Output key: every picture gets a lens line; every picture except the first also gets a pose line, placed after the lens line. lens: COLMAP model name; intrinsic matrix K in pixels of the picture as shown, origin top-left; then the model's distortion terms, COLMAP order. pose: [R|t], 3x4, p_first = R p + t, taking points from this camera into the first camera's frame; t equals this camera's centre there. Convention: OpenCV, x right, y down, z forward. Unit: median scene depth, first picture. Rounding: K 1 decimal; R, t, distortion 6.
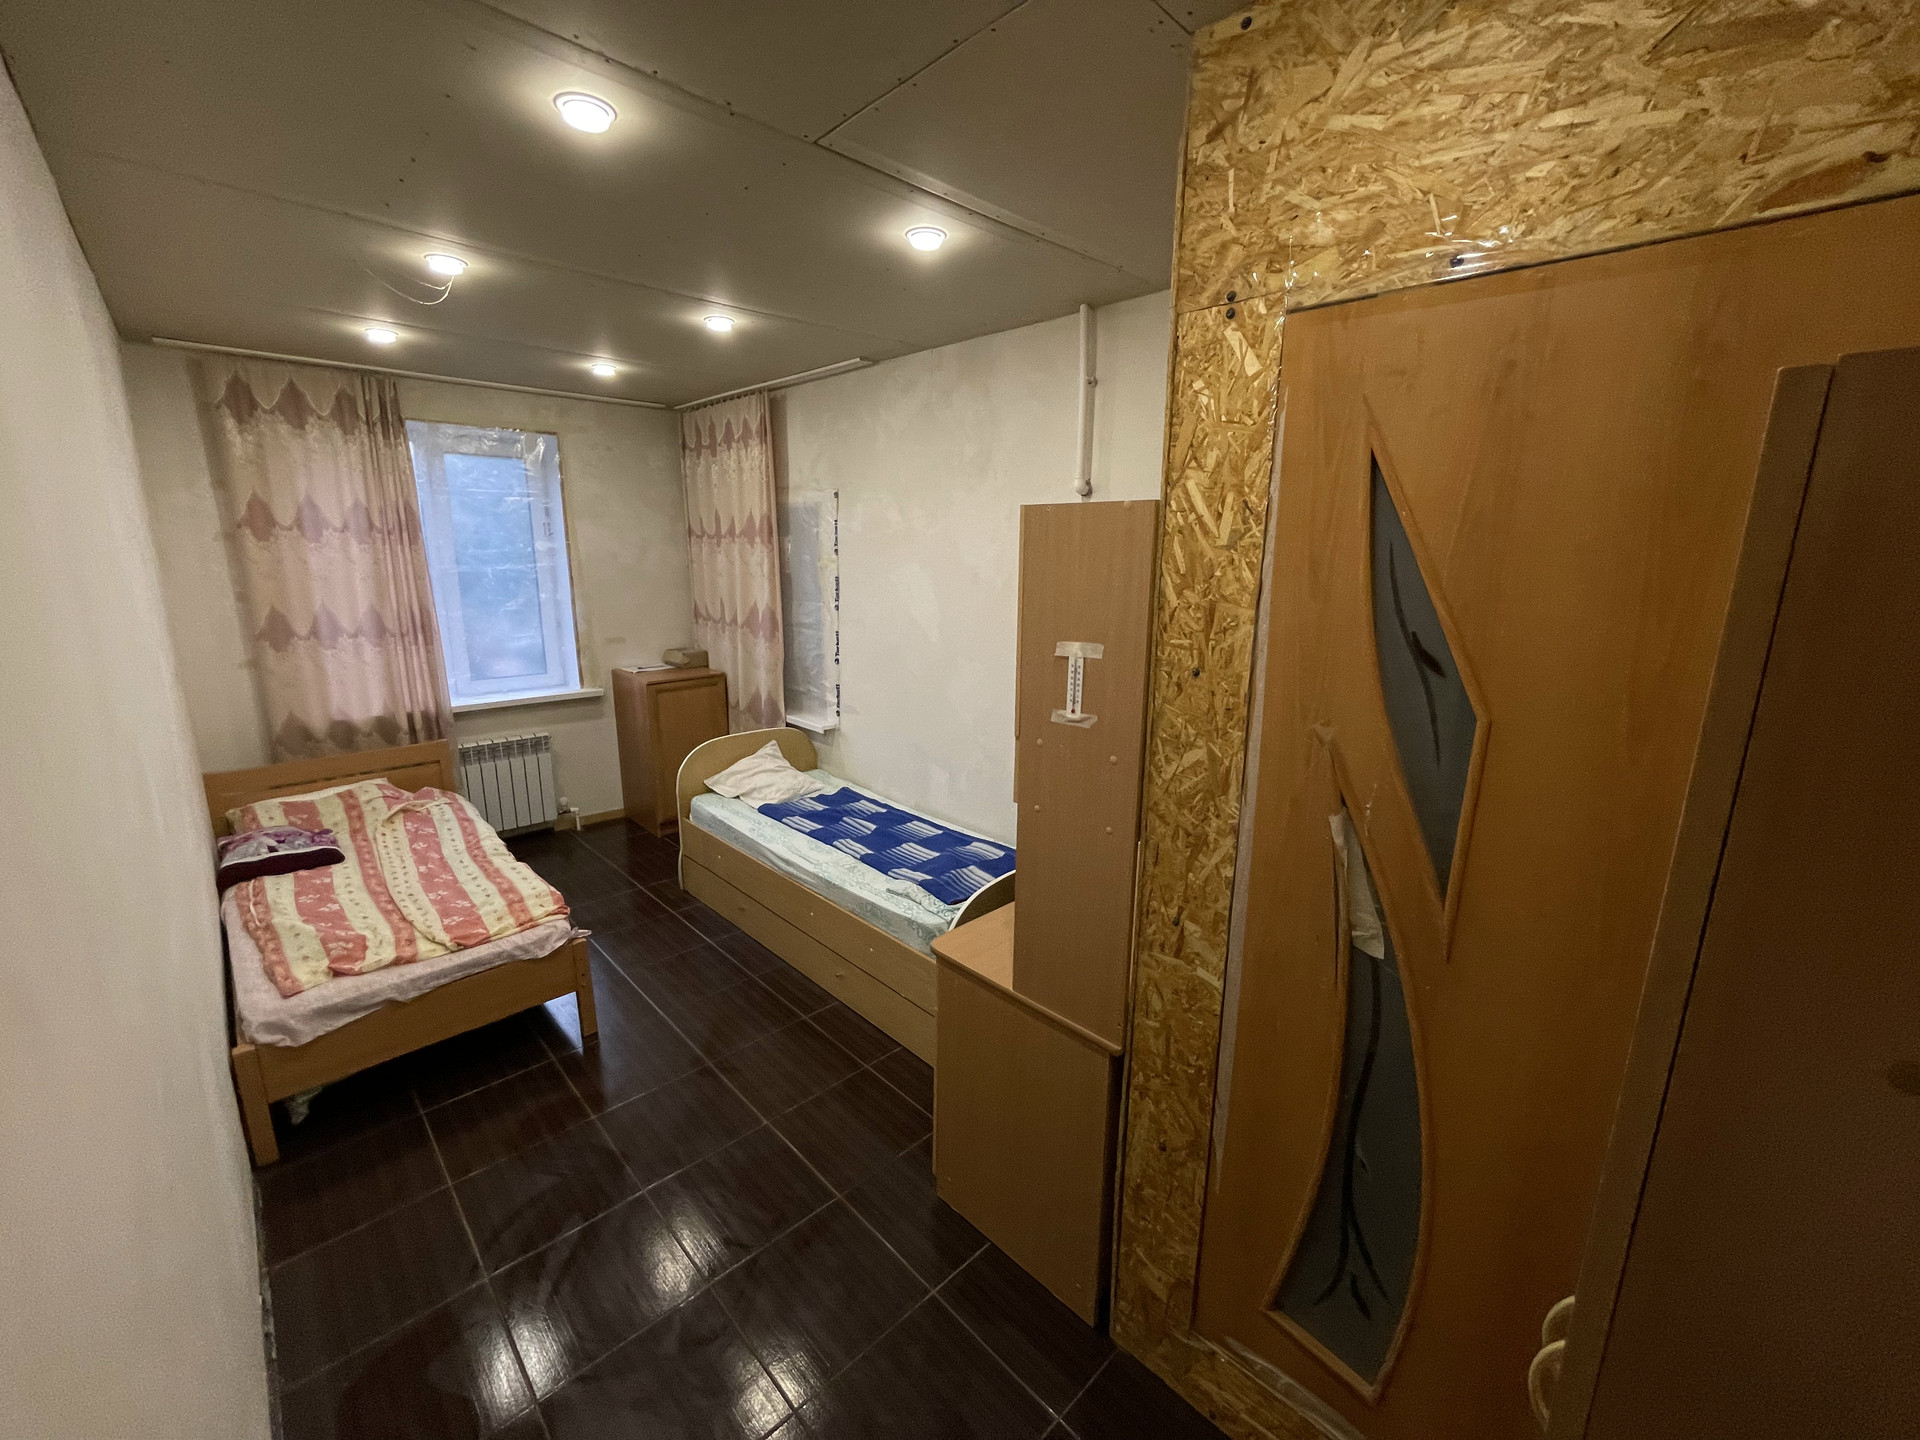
lens RADIAL K [[773.3, 0, 960.0], [0, 773.3, 720.0], [0, 0, 1]] dist [-0.002406, -0.000154]
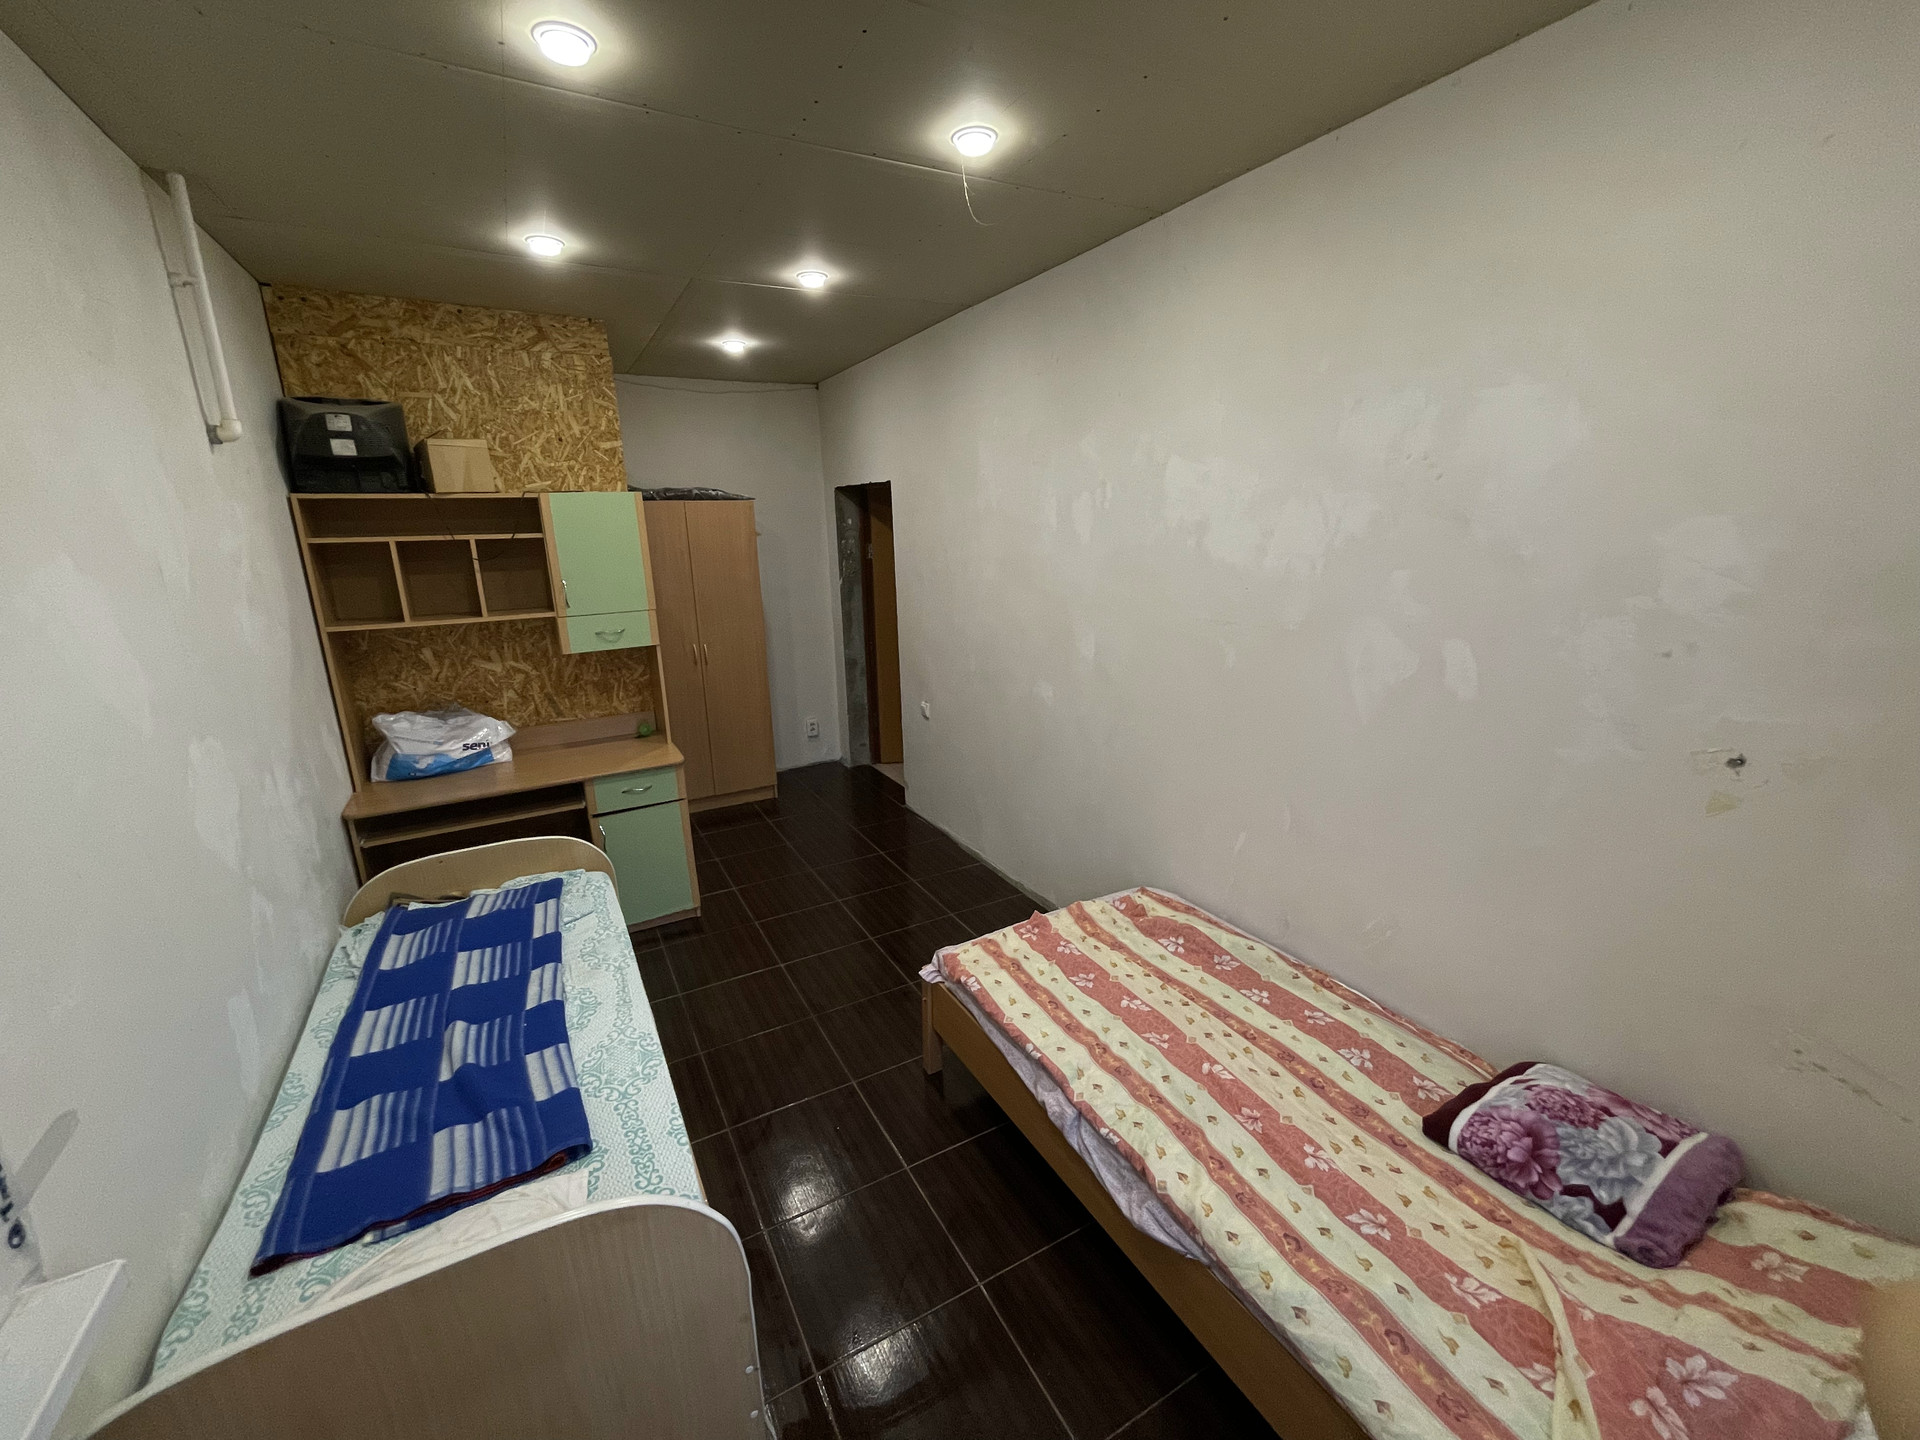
lens RADIAL K [[773.3, 0, 960.0], [0, 773.3, 720.0], [0, 0, 1]] dist [-0.002406, -0.000154]
pose [[-0.967434, -0.050580, 0.248017, -0.625340], [0.069373, 0.889331, 0.451971, -0.299023], [-0.243430, 0.454458, -0.856861, 1.386922]]
